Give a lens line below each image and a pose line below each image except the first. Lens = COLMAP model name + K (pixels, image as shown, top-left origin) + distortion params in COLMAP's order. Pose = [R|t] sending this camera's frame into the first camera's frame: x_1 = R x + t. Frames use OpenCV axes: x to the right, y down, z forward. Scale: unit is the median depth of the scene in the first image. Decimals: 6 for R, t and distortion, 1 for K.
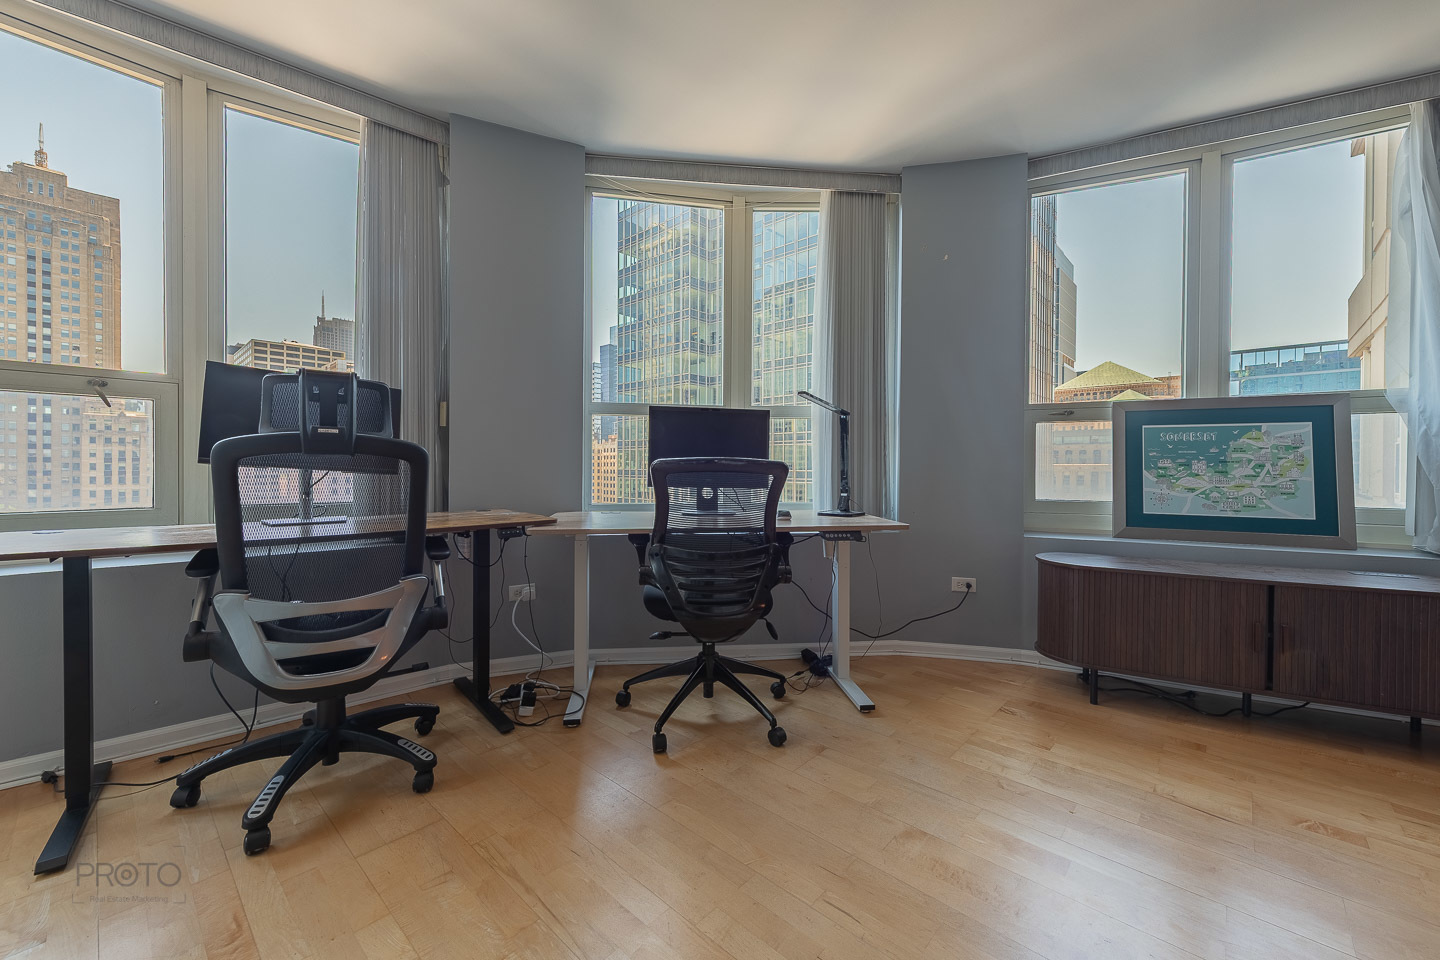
lens RADIAL K [[588.0, 0, 720.2], [0, 588.0, 473.4], [0, 0, 1]] dist [0.004319, 0.000614]
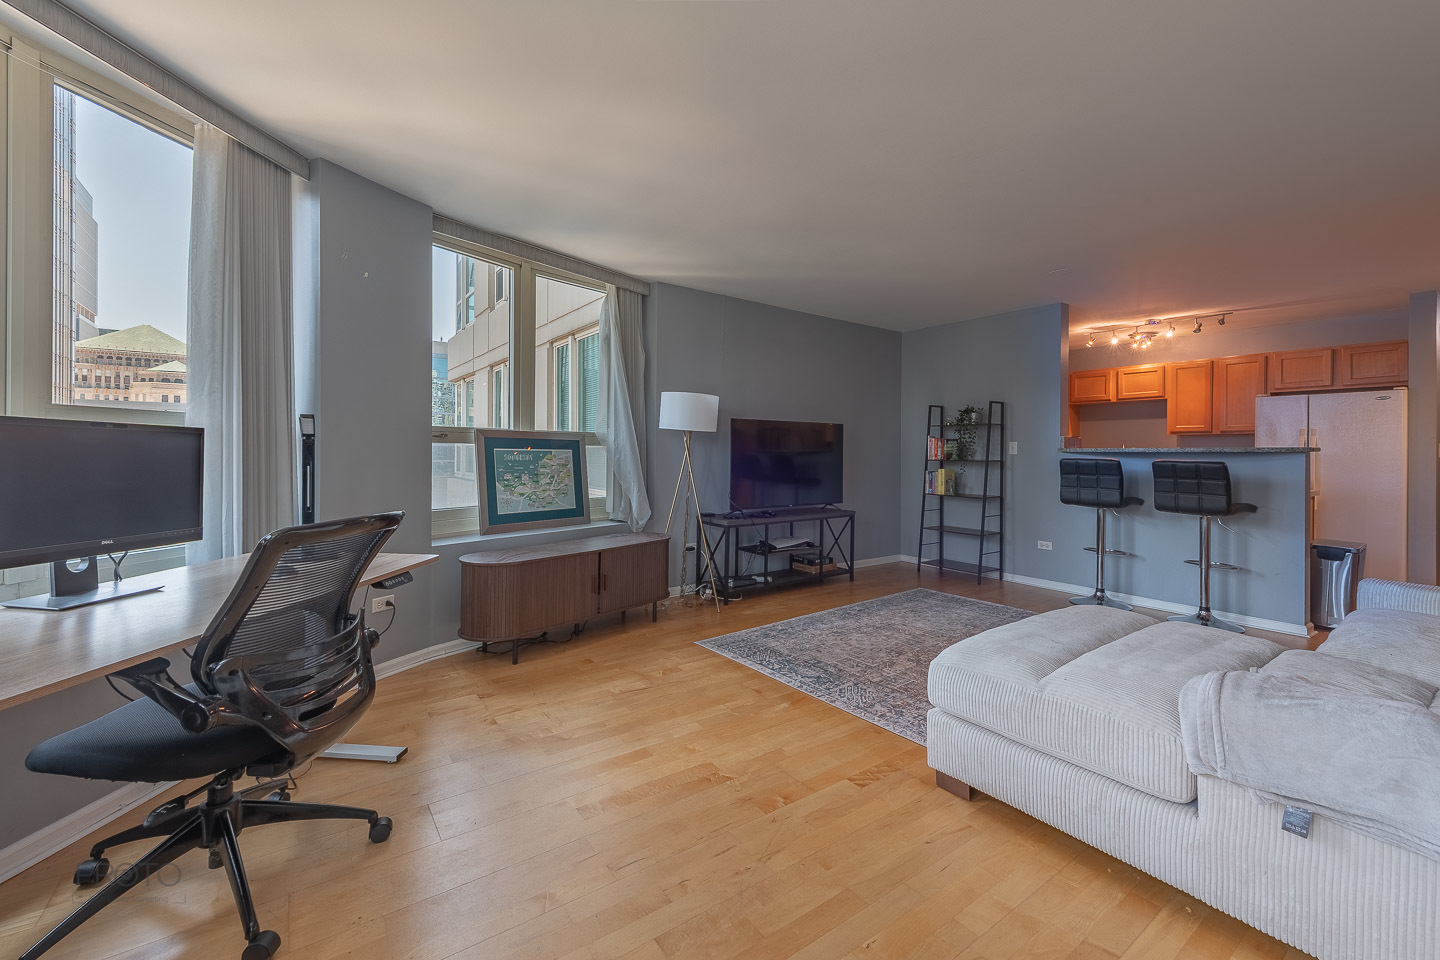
lens RADIAL K [[561.4, 0, 714.2], [0, 561.4, 455.8], [0, 0, 1]] dist [0.010500, -0.000060]
pose [[0.209313, -0.011623, 0.977780, -0.450678], [0.001100, 0.999932, 0.011650, -0.083409], [-0.977848, -0.001363, 0.209312, 0.258231]]
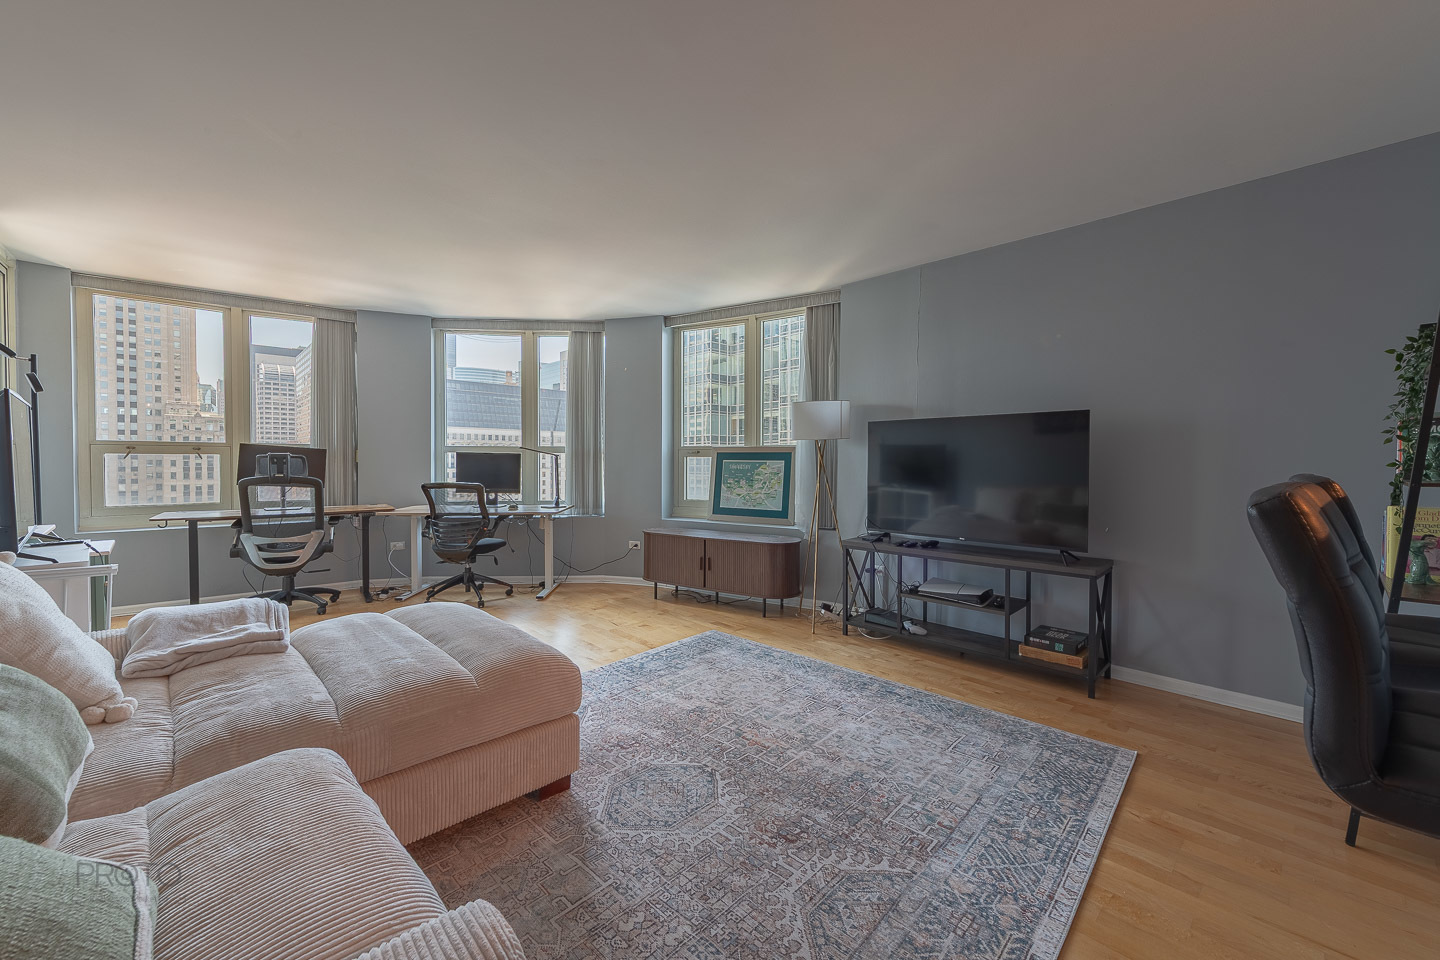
lens RADIAL K [[581.4, 0, 725.2], [0, 581.4, 477.0], [0, 0, 1]] dist [0.002343, -0.000360]
pose [[0.998436, 0.001026, -0.055901, 0.872273], [-0.000239, 0.999901, 0.014087, -0.057079], [0.055910, -0.014051, 0.998337, -0.890313]]
